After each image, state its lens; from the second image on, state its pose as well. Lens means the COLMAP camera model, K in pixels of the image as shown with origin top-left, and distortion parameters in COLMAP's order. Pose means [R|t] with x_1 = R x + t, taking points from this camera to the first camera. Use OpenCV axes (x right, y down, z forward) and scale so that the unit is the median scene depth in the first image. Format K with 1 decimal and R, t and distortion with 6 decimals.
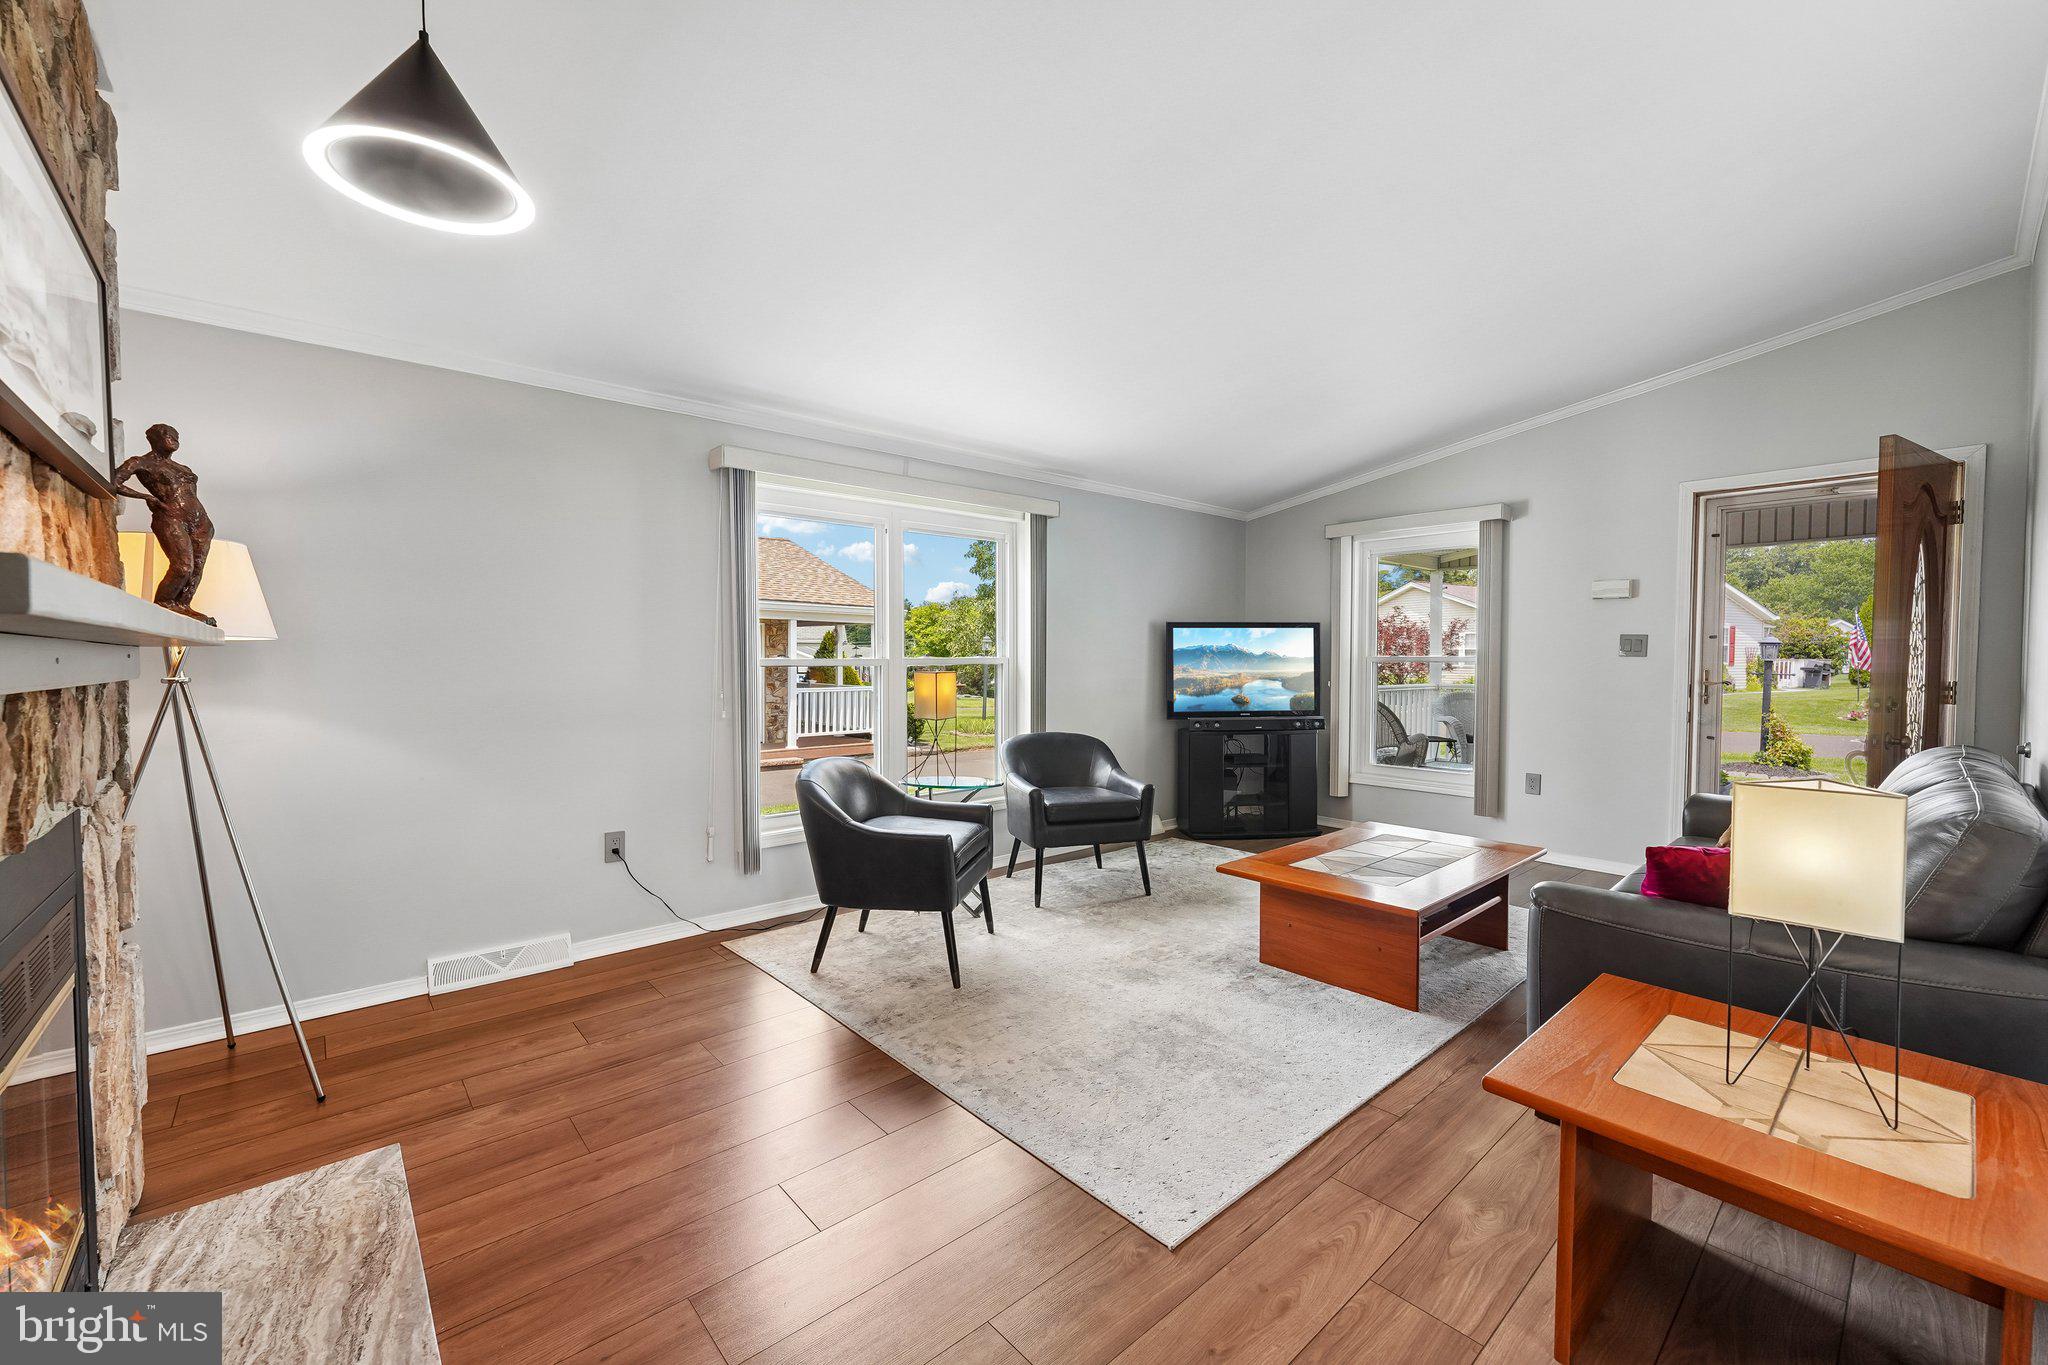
lens RADIAL K [[815.2, 0, 1012.3], [0, 815.2, 690.8], [0, 0, 1]] dist [0.001463, -0.000245]
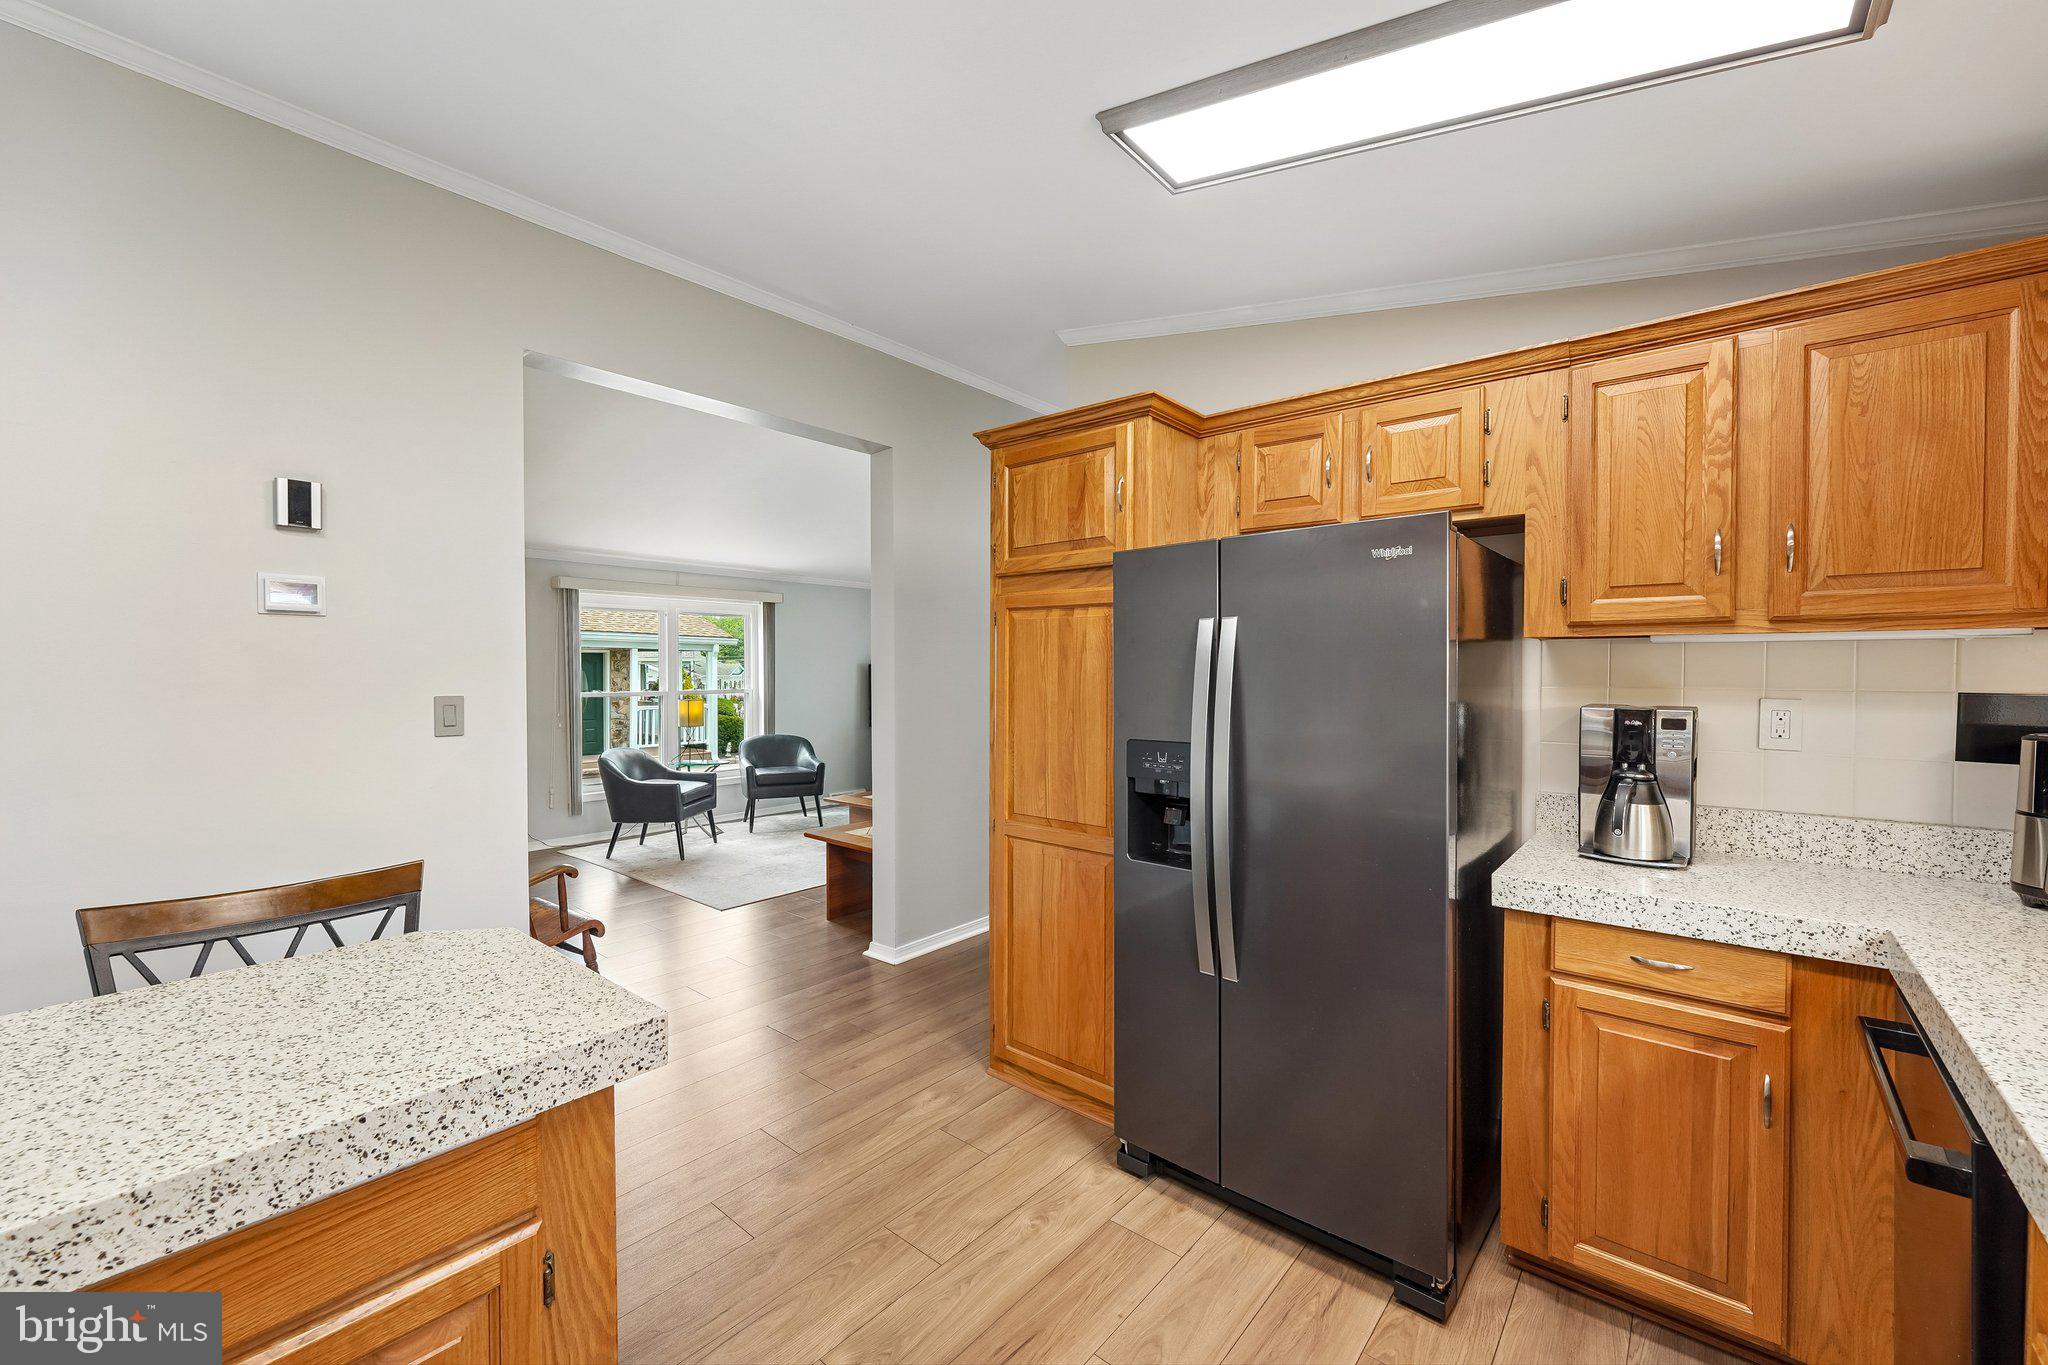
lens RADIAL K [[815.2, 0, 1028.9], [0, 815.2, 680.5], [0, 0, 1]] dist [0.001463, -0.000245]
pose [[0.986518, -0.007856, 0.163465, 0.294217], [0.012066, 0.999620, -0.024782, -0.011430], [-0.163209, 0.026420, 0.986238, -0.742277]]
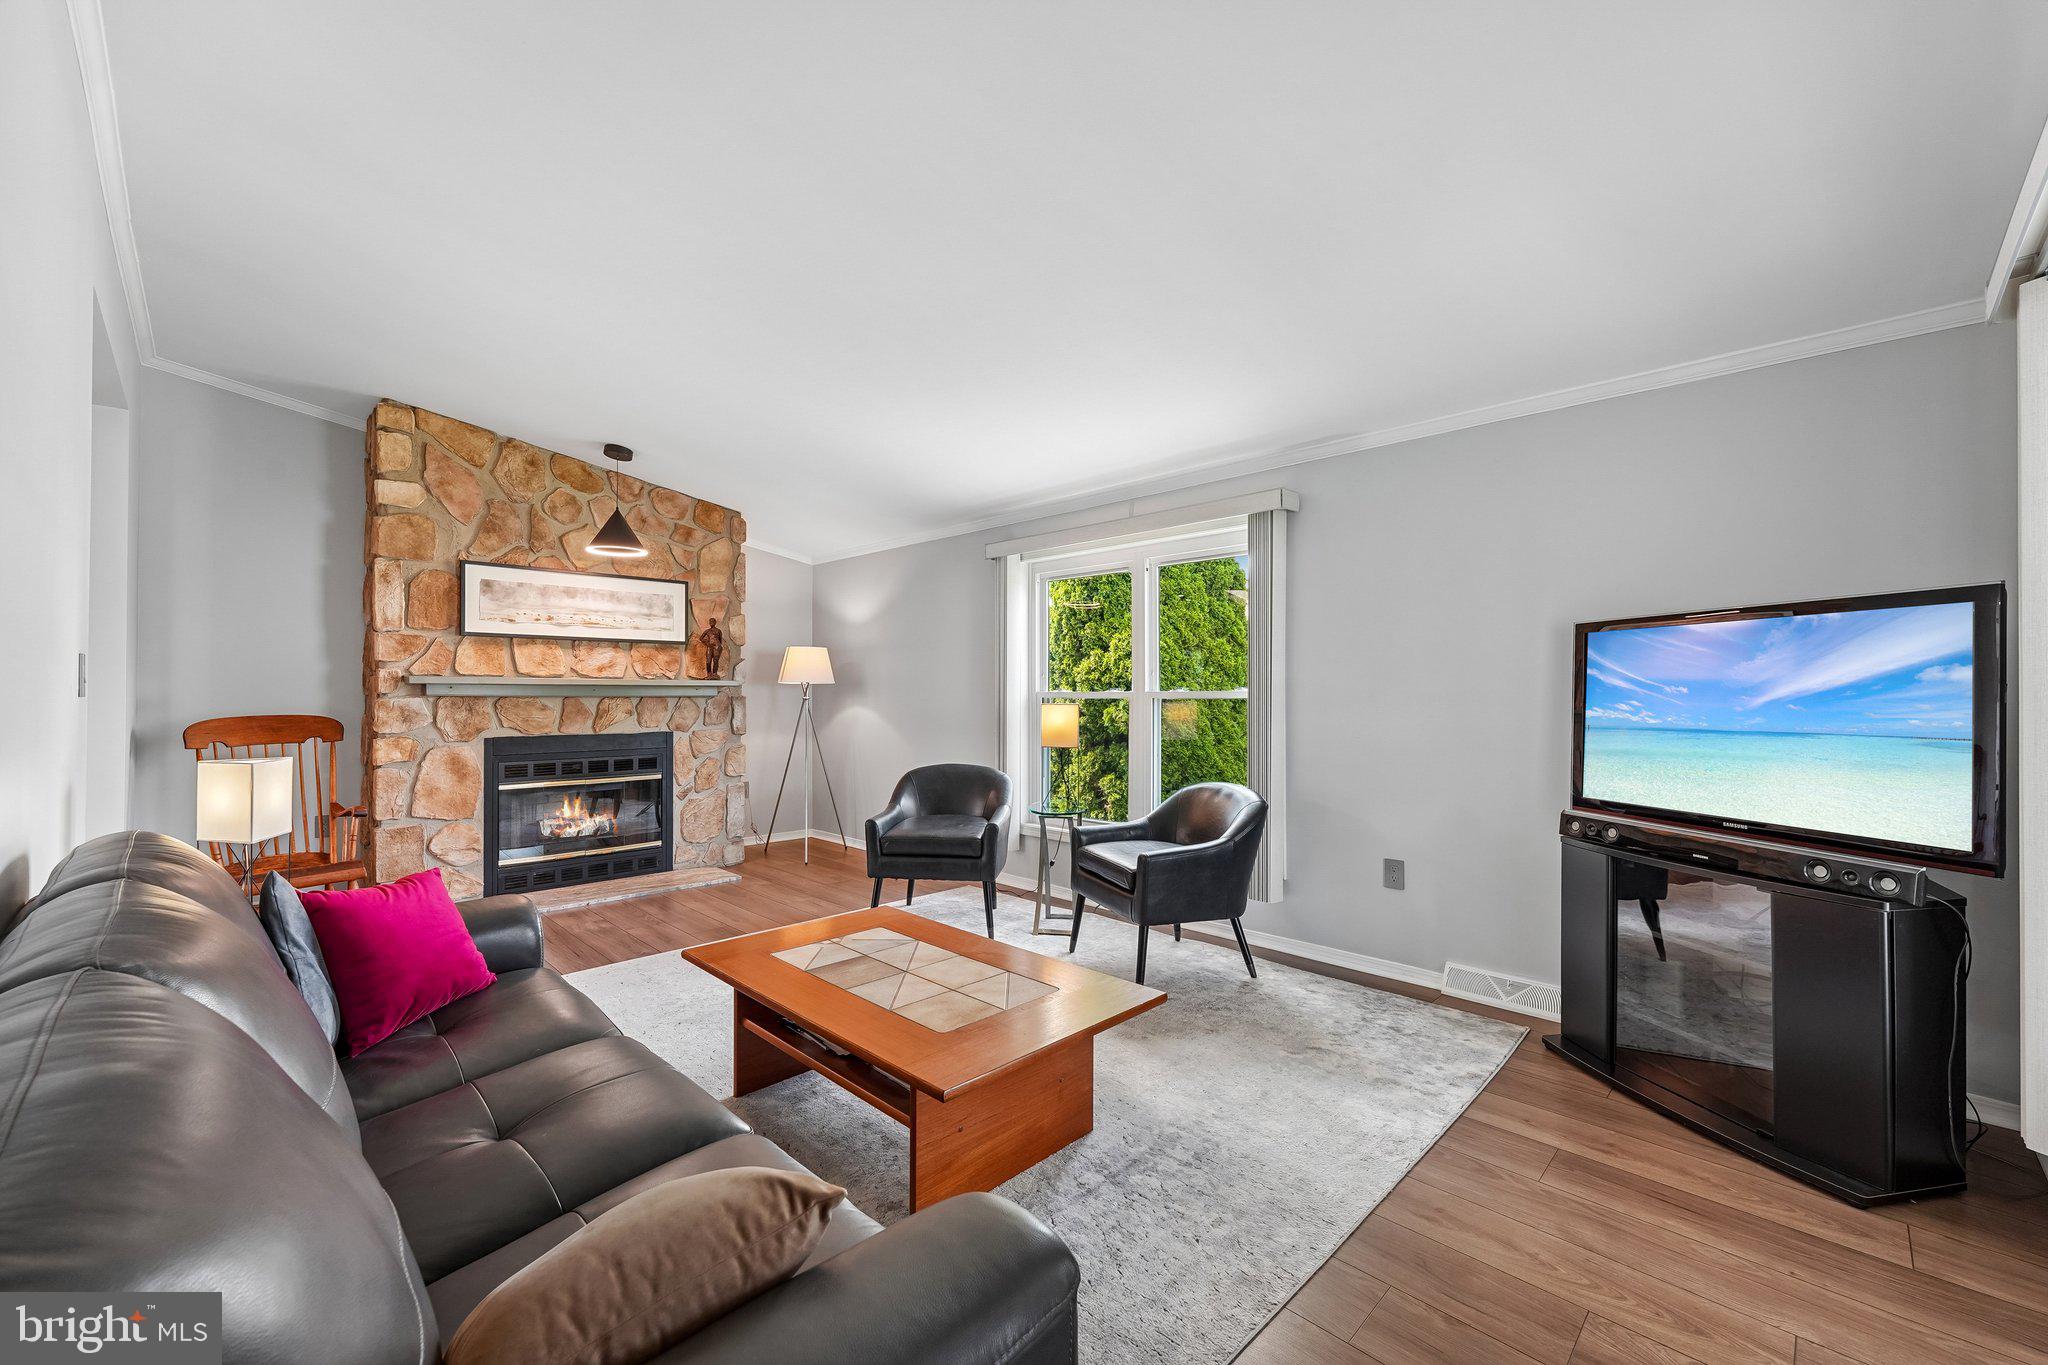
lens RADIAL K [[815.2, 0, 1011.5], [0, 815.2, 684.4], [0, 0, 1]] dist [0.001463, -0.000245]
pose [[0.062819, -0.007460, -0.997997, 0.857251], [-0.041368, 0.999093, -0.010072, -0.030733], [0.997167, 0.041918, 0.062454, 0.750669]]
